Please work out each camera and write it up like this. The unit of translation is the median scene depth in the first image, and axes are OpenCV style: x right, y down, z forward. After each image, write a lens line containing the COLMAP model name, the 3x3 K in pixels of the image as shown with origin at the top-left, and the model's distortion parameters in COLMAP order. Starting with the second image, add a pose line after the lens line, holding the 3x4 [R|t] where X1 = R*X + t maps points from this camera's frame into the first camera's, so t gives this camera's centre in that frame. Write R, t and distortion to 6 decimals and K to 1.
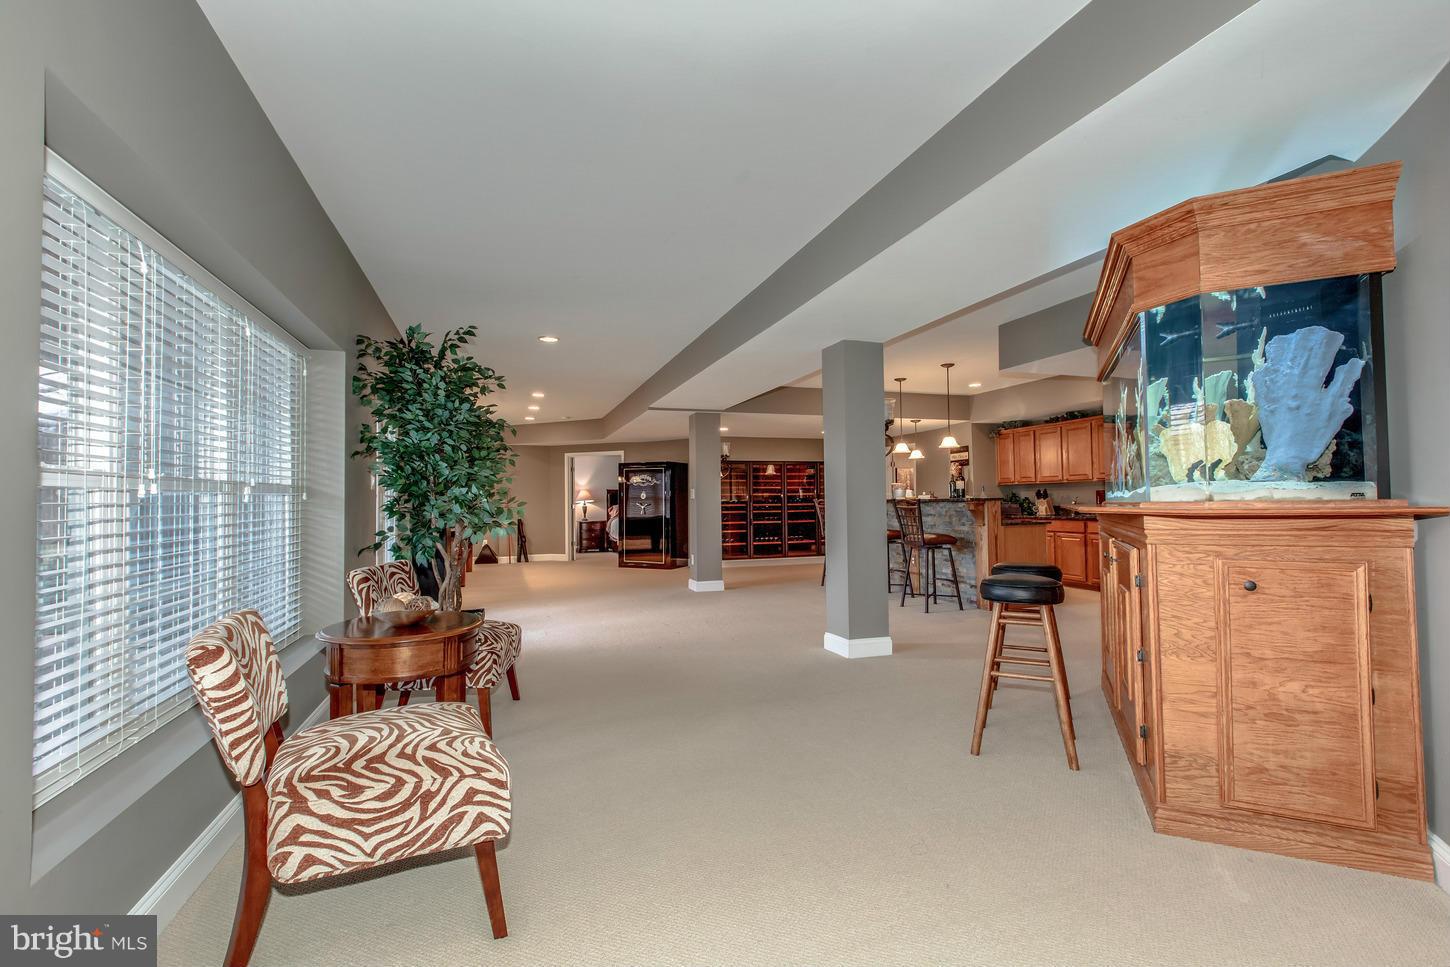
lens RADIAL K [[638.2, 0, 723.1], [0, 638.2, 482.8], [0, 0, 1]] dist [-0.005226, -0.000206]
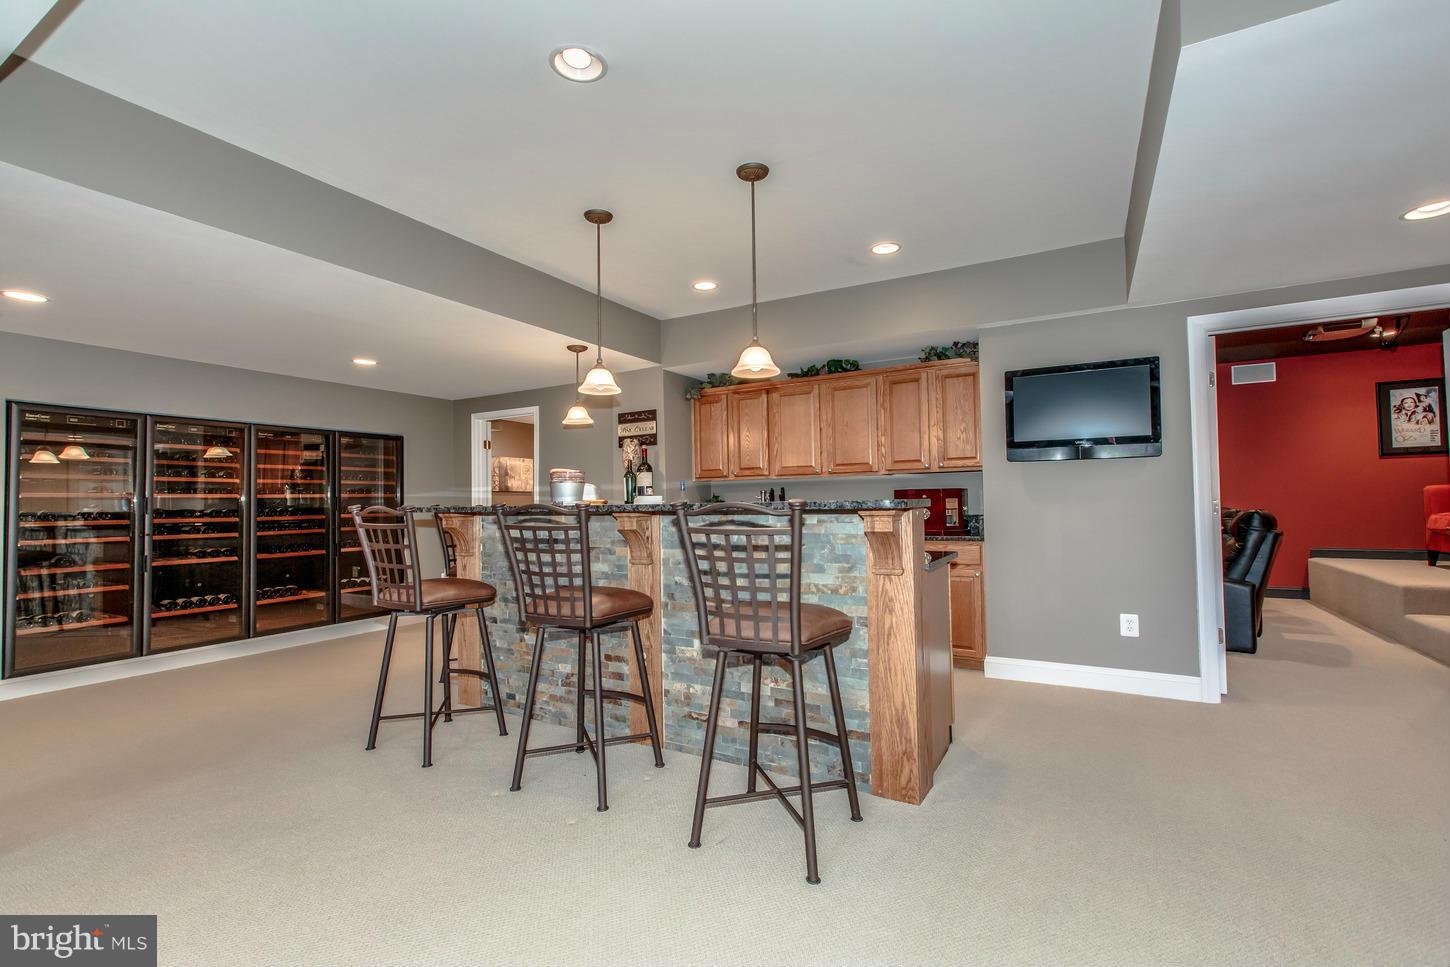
lens RADIAL K [[638.2, 0, 723.1], [0, 638.2, 482.2], [0, 0, 1]] dist [-0.005226, -0.000206]
pose [[0.755954, 0.018610, 0.654360, 0.067015], [-0.015976, 0.999823, -0.009979, 0.009292], [-0.654430, -0.002910, 0.756117, 0.541517]]
